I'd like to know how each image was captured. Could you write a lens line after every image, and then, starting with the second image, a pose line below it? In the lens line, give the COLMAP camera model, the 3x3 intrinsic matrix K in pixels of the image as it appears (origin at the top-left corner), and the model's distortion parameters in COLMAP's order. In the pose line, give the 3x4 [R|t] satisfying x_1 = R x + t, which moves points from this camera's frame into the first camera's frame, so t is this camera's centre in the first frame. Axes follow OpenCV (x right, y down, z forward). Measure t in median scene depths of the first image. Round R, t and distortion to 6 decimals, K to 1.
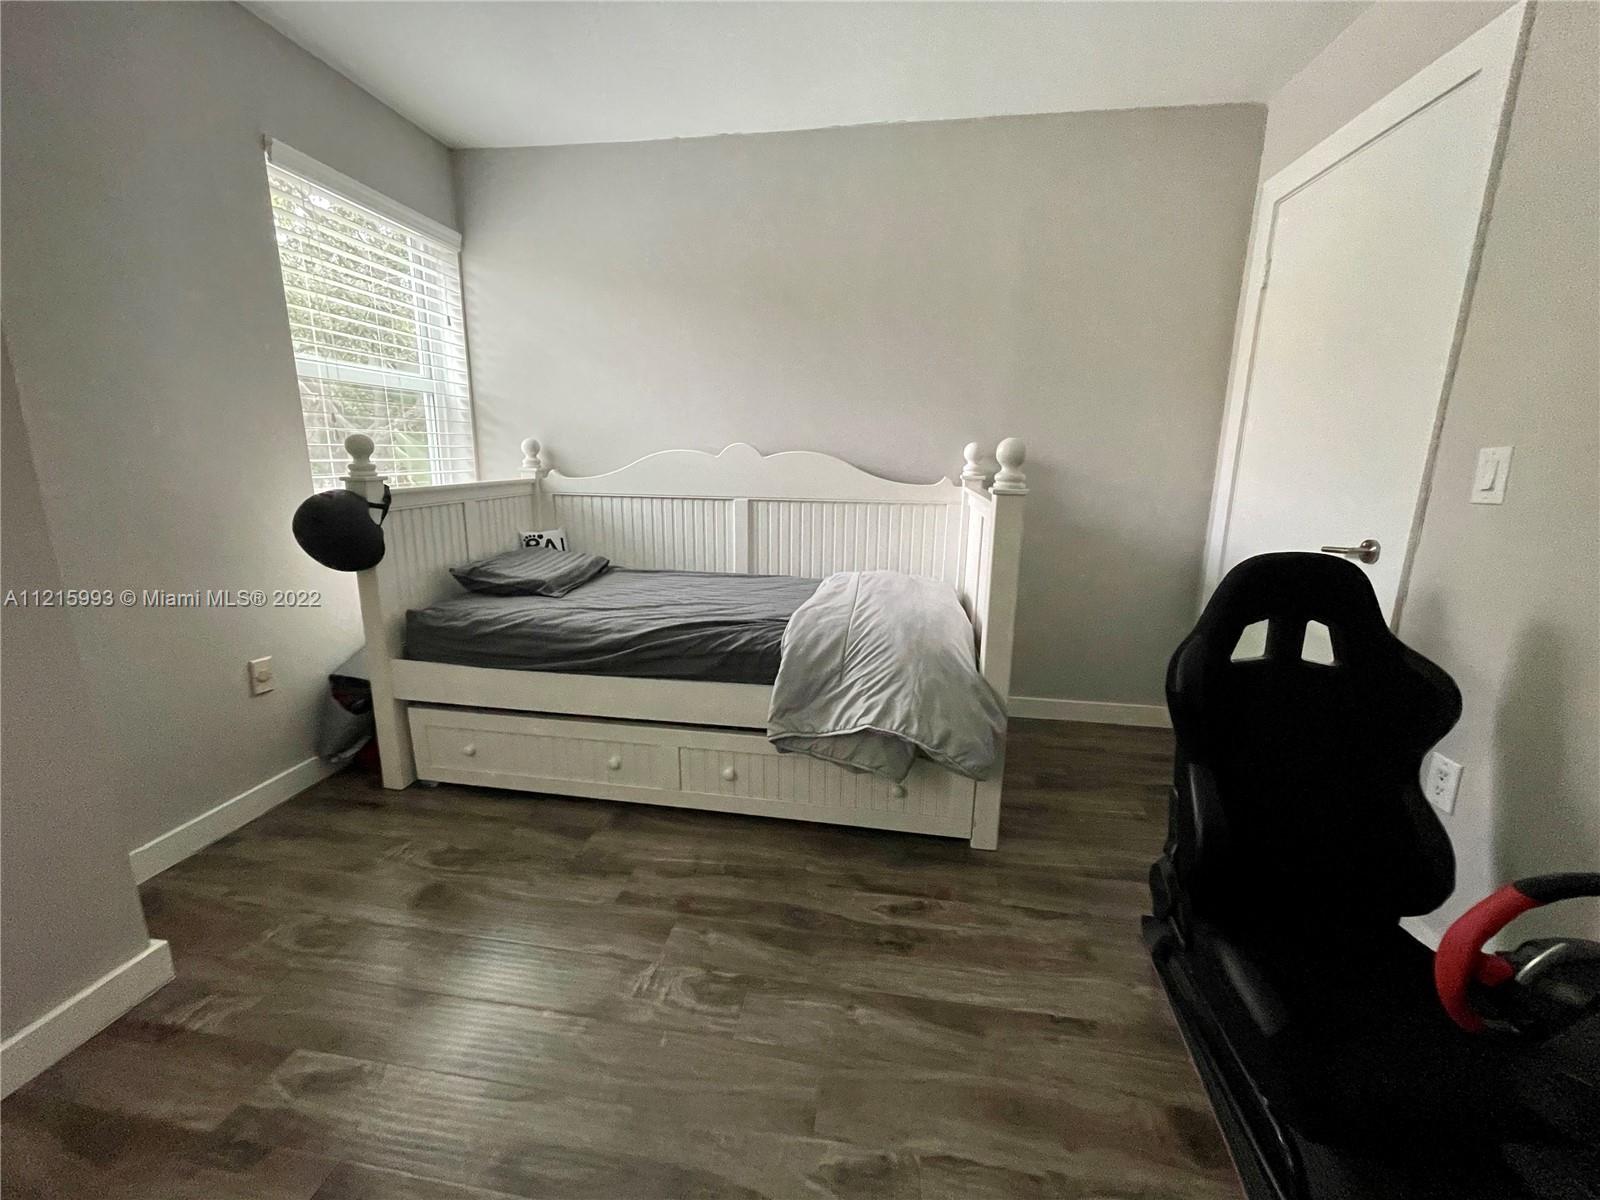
lens RADIAL K [[649.8, 0, 798.8], [0, 649.8, 594.8], [0, 0, 1]] dist [0.000634, -0.000520]
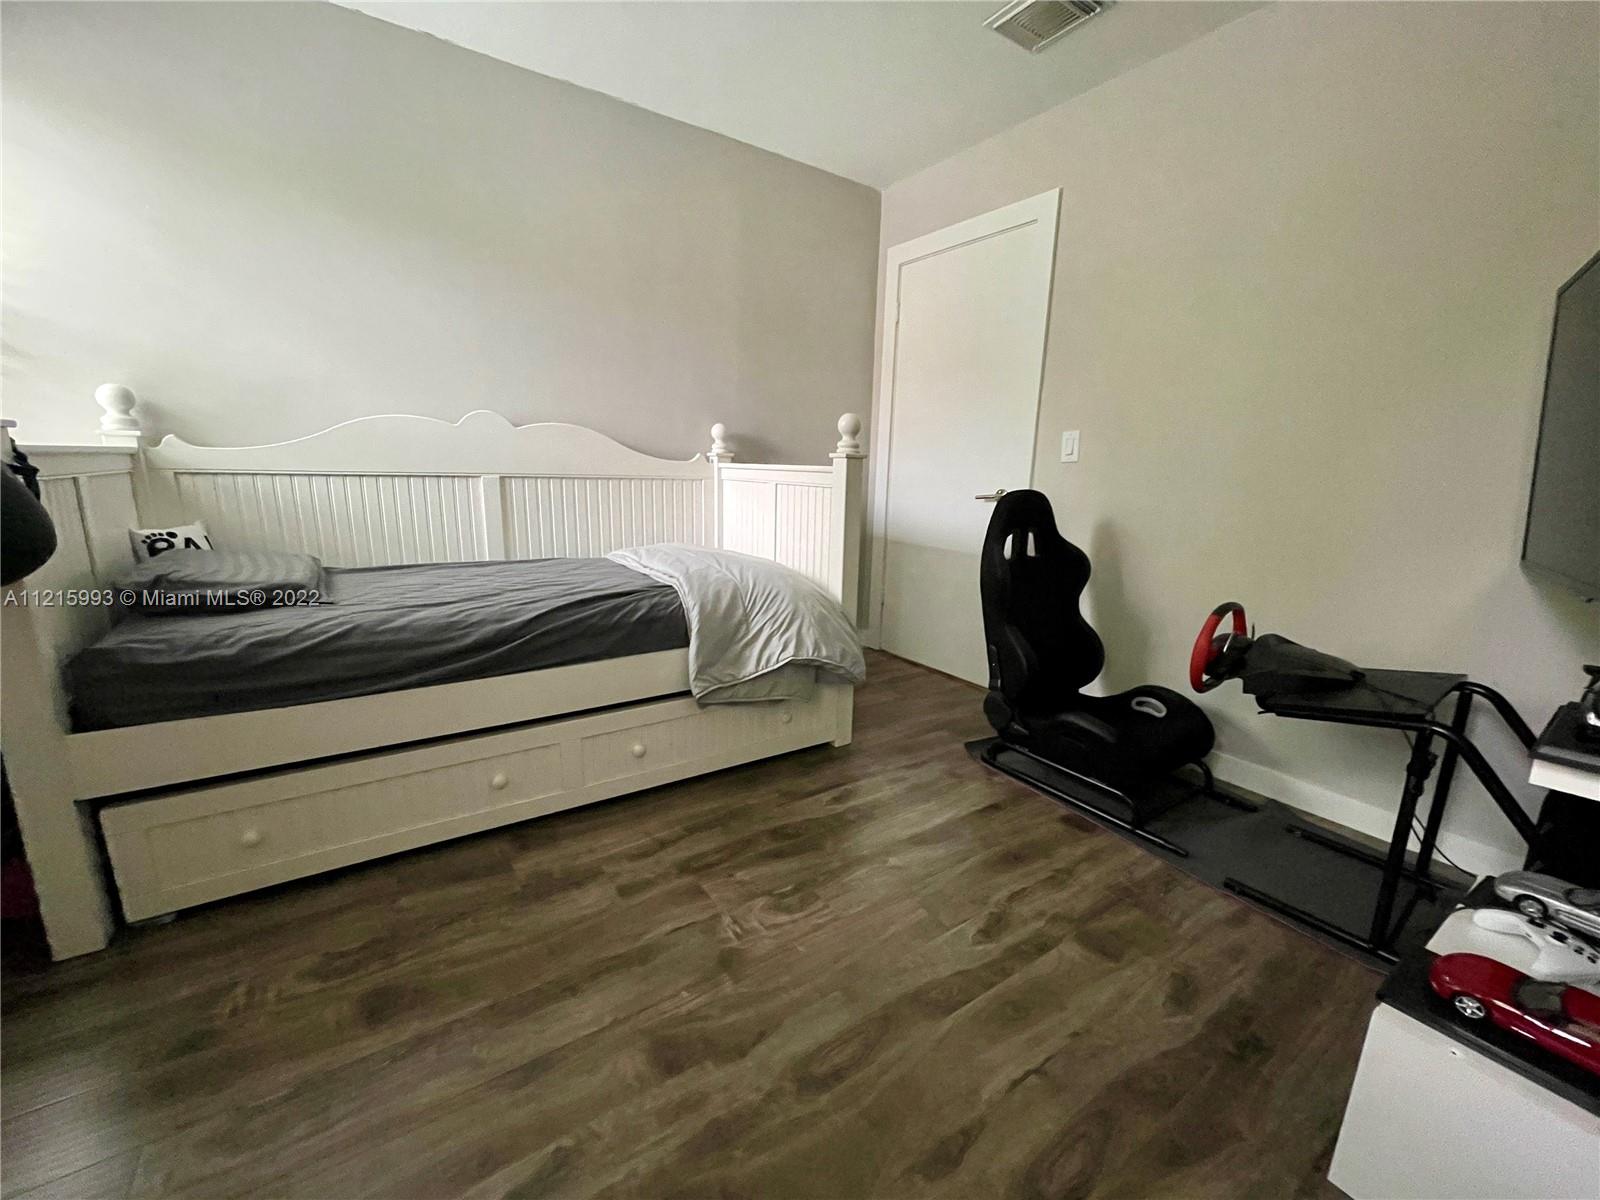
lens RADIAL K [[649.8, 0, 805.8], [0, 649.8, 604.7], [0, 0, 1]] dist [0.000634, -0.000520]
pose [[0.727145, -0.138310, 0.672406, -0.572942], [0.129465, 0.989546, 0.063539, 0.034195], [-0.674165, 0.040851, 0.737450, 0.114243]]
